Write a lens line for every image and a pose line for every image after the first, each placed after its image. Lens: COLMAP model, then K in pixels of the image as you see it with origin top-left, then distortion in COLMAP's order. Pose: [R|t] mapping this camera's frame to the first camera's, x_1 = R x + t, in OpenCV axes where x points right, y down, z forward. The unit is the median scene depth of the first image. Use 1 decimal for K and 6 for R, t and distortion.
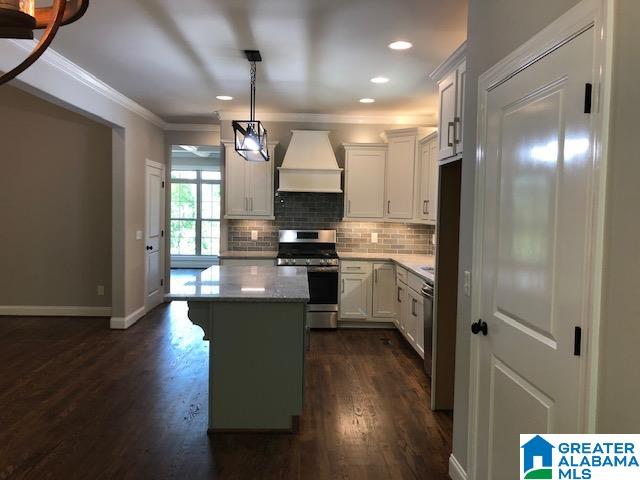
lens RADIAL K [[515.5, 0, 319.1], [0, 515.5, 235.6], [0, 0, 1]] dist [0.044727, -0.007976]
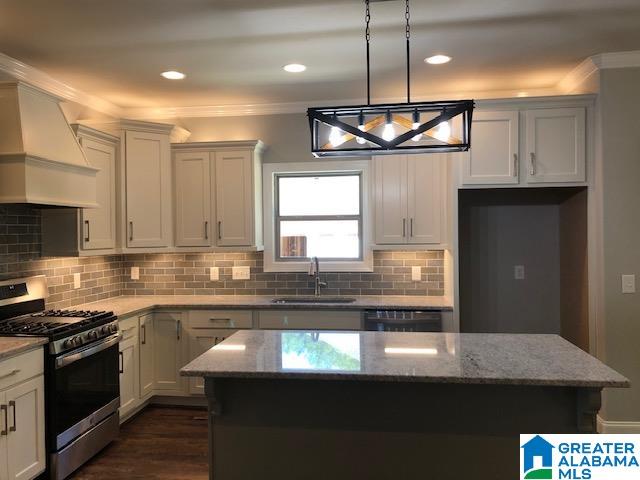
lens RADIAL K [[515.5, 0, 319.1], [0, 515.5, 235.6], [0, 0, 1]] dist [0.044727, -0.007976]
pose [[0.191931, -0.031163, 0.980913, -0.476100], [0.062940, 0.997829, 0.019385, -0.046482], [-0.979388, 0.058018, 0.193476, 0.610877]]
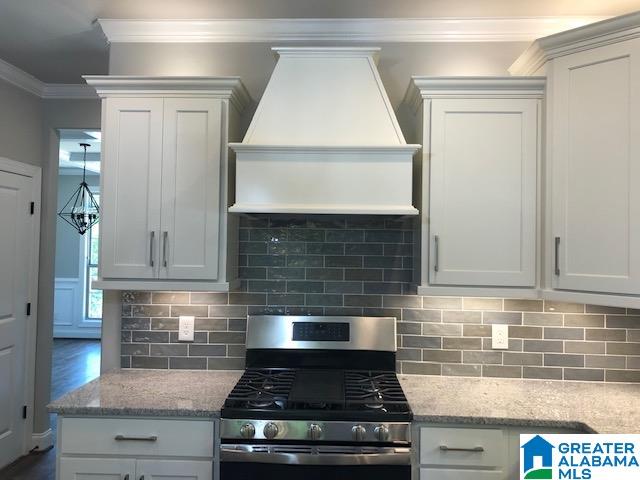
lens RADIAL K [[515.5, 0, 319.1], [0, 515.5, 235.6], [0, 0, 1]] dist [0.044727, -0.007976]
pose [[0.996342, -0.004422, -0.085338, 0.008400], [-0.002665, 0.996567, -0.082752, -0.039165], [0.085411, 0.082677, 0.992910, 0.630672]]
